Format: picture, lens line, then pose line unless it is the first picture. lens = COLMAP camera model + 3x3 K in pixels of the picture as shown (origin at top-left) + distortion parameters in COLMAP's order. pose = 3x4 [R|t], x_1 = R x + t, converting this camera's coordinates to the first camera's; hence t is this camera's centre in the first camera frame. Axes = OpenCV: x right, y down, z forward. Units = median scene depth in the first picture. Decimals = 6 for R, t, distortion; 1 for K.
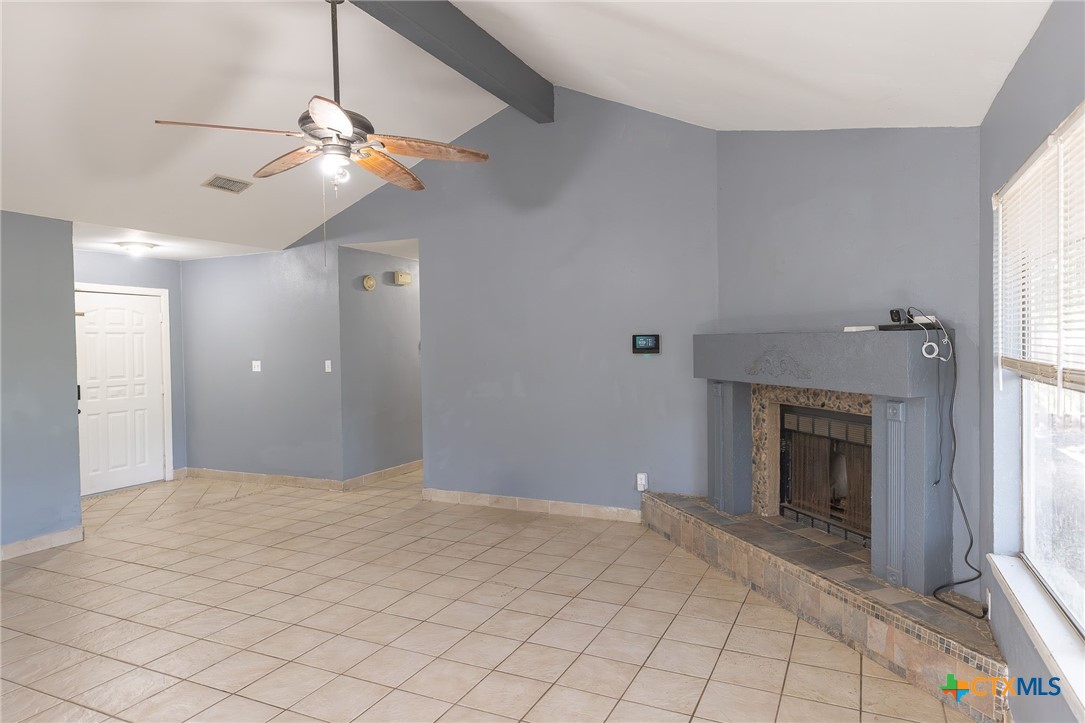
lens RADIAL K [[650.7, 0, 600.8], [0, 650.7, 359.1], [0, 0, 1]] dist [0.005194, 0.000862]
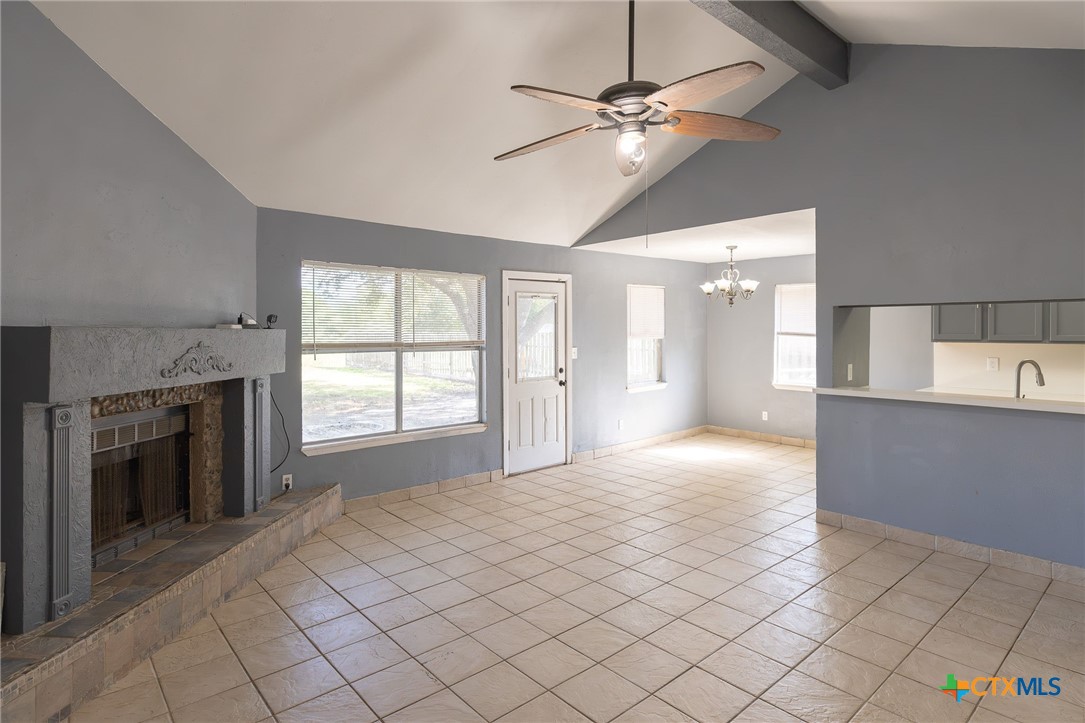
lens RADIAL K [[567.7, 0, 541.8], [0, 567.7, 331.6], [0, 0, 1]] dist [0.001562, 0.000525]
pose [[-0.885698, 0.012471, 0.464095, -0.521677], [0.024849, 0.999480, 0.020565, -0.038638], [-0.463597, 0.029747, -0.885547, 1.402704]]
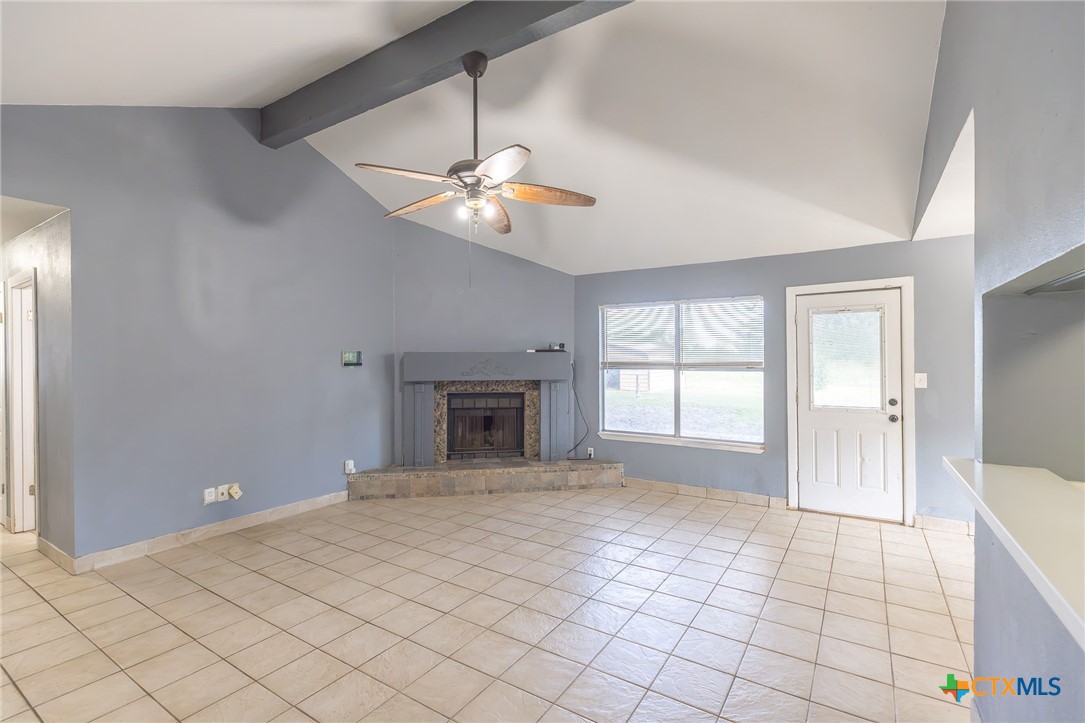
lens RADIAL K [[491.6, 0, 542.5], [0, 491.6, 361.5], [0, 0, 1]] dist [-0.001521, -0.000463]
pose [[0.184953, 0.000977, 0.982747, -1.007824], [0.029188, 0.999553, -0.006487, -0.000615], [-0.982314, 0.029884, 0.184842, 0.550248]]
